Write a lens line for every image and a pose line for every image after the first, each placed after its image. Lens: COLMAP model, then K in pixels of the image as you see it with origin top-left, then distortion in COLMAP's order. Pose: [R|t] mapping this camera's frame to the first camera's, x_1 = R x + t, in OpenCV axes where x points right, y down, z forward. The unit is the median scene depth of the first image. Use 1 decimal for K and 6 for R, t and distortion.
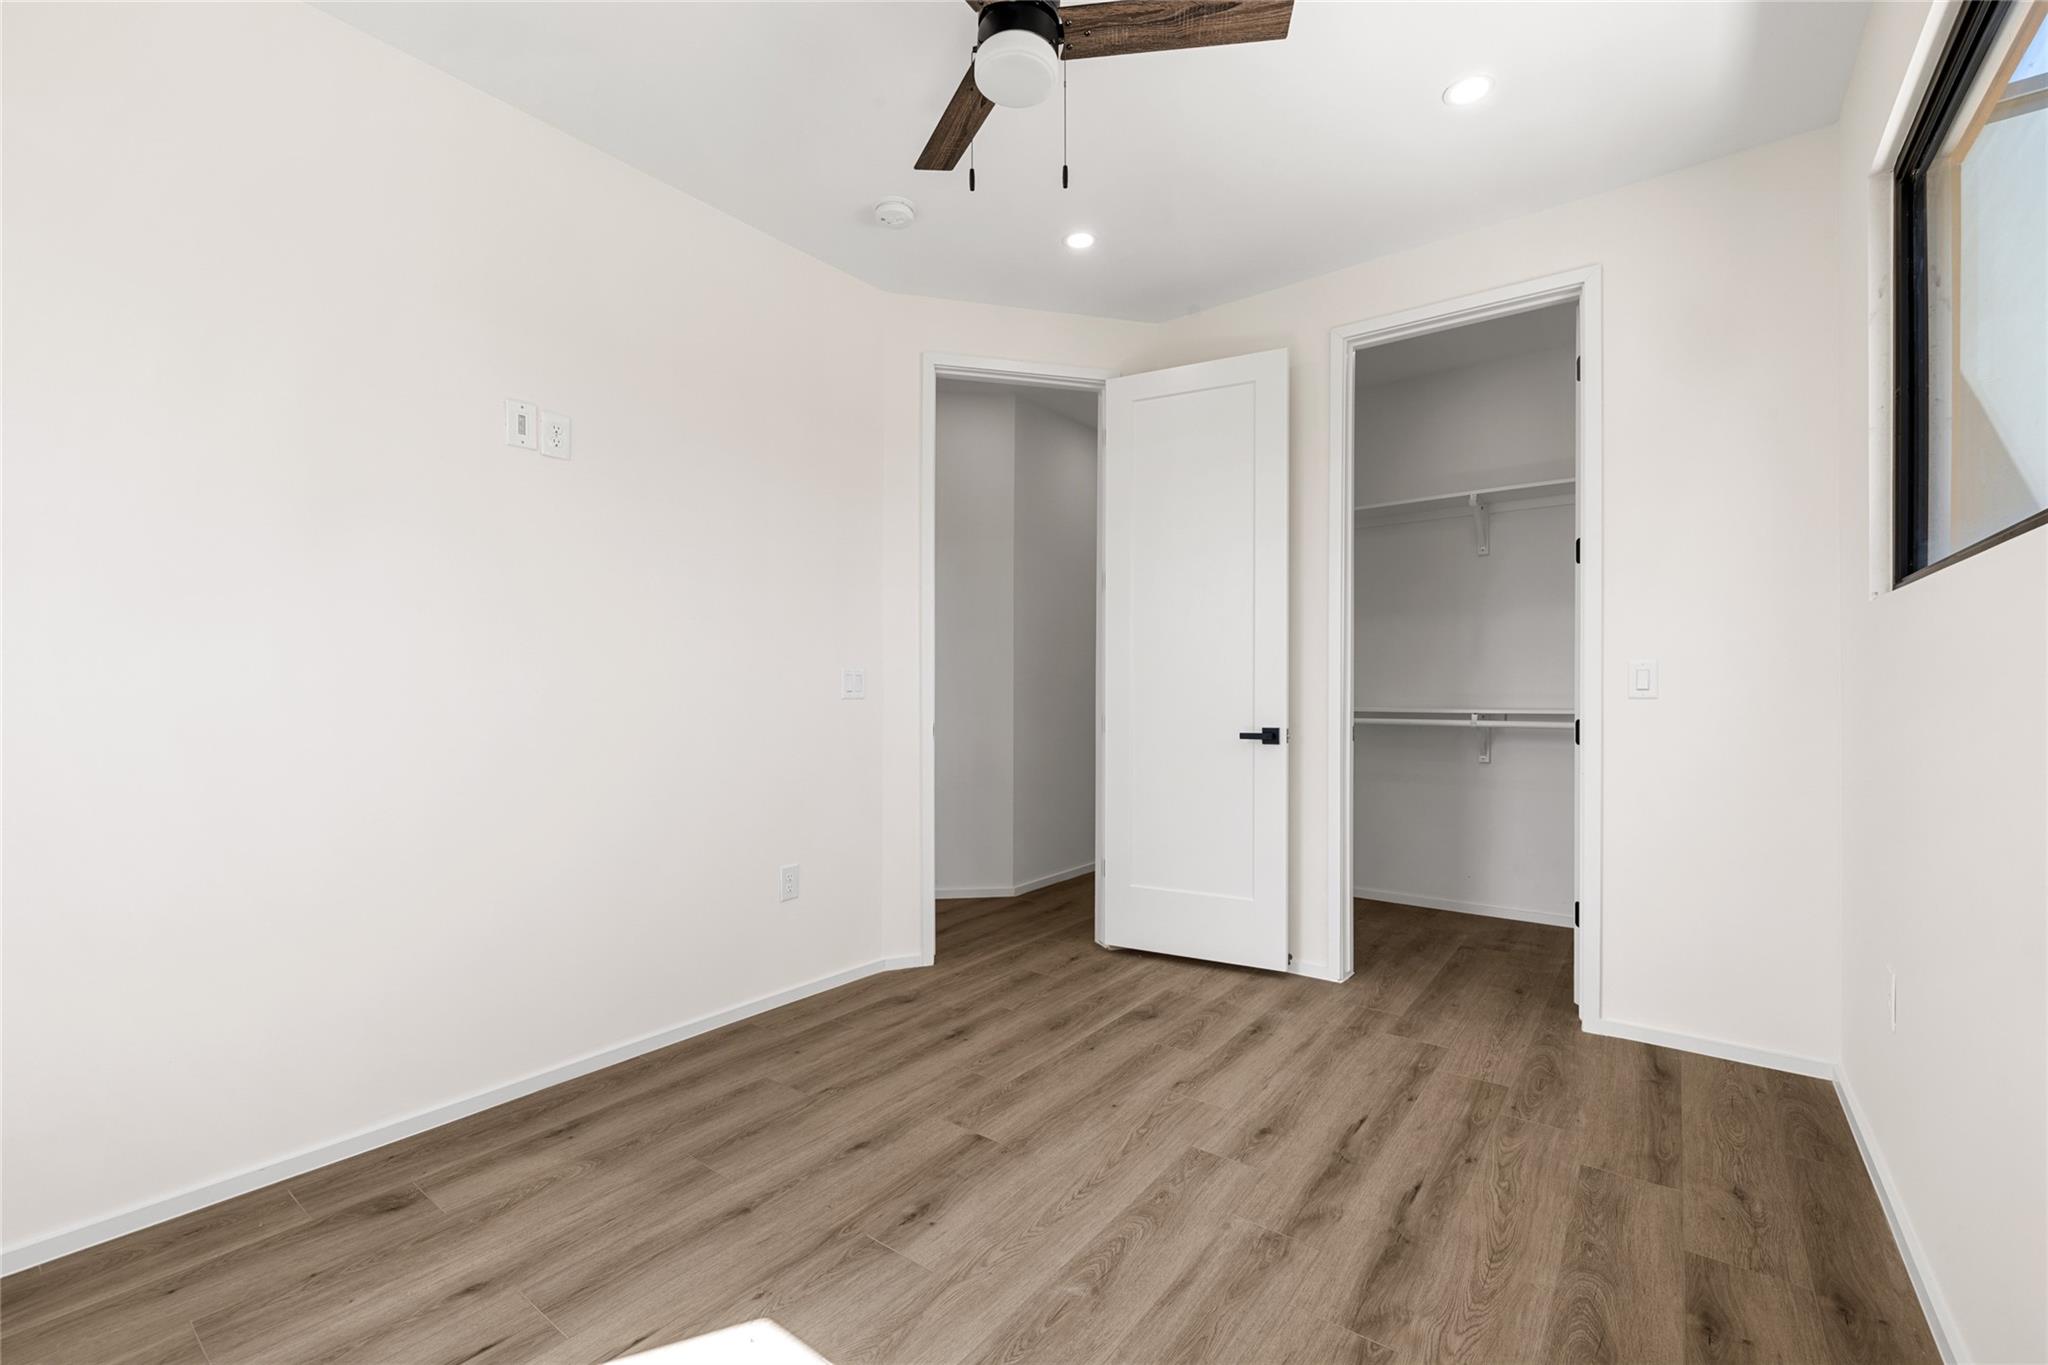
lens RADIAL K [[871.1, 0, 1018.5], [0, 871.1, 683.1], [0, 0, 1]] dist [-0.000036, 0.000228]
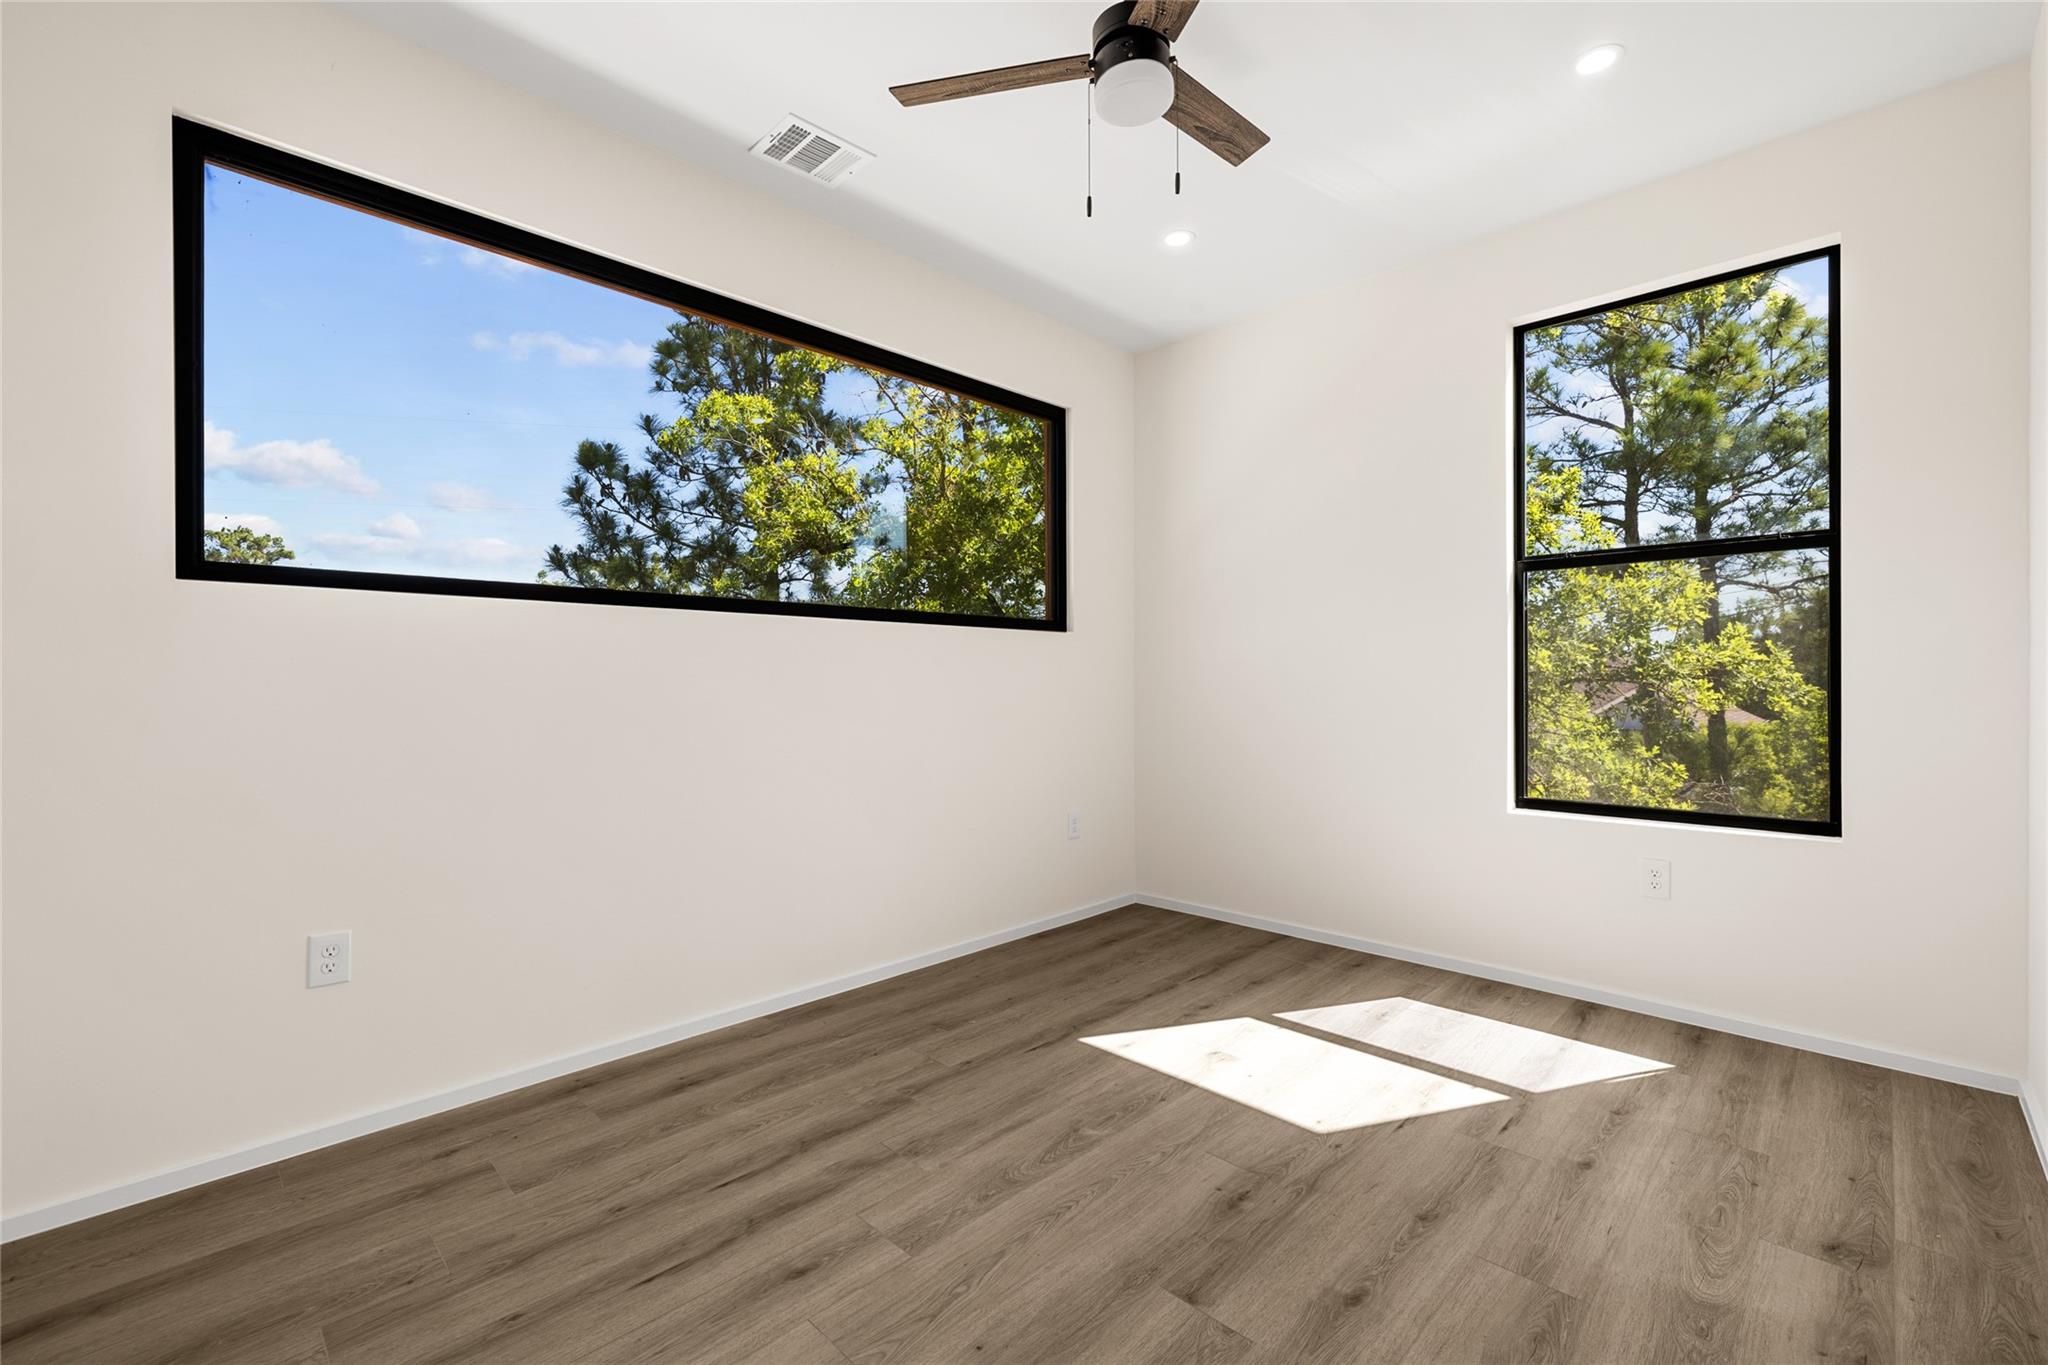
lens RADIAL K [[871.1, 0, 1018.5], [0, 871.1, 683.1], [0, 0, 1]] dist [-0.000036, 0.000228]
pose [[-0.991407, 0.001401, 0.130808, 0.000833], [0.001126, 0.999997, -0.002179, 0.019023], [-0.130810, -0.002013, -0.991405, 1.964469]]
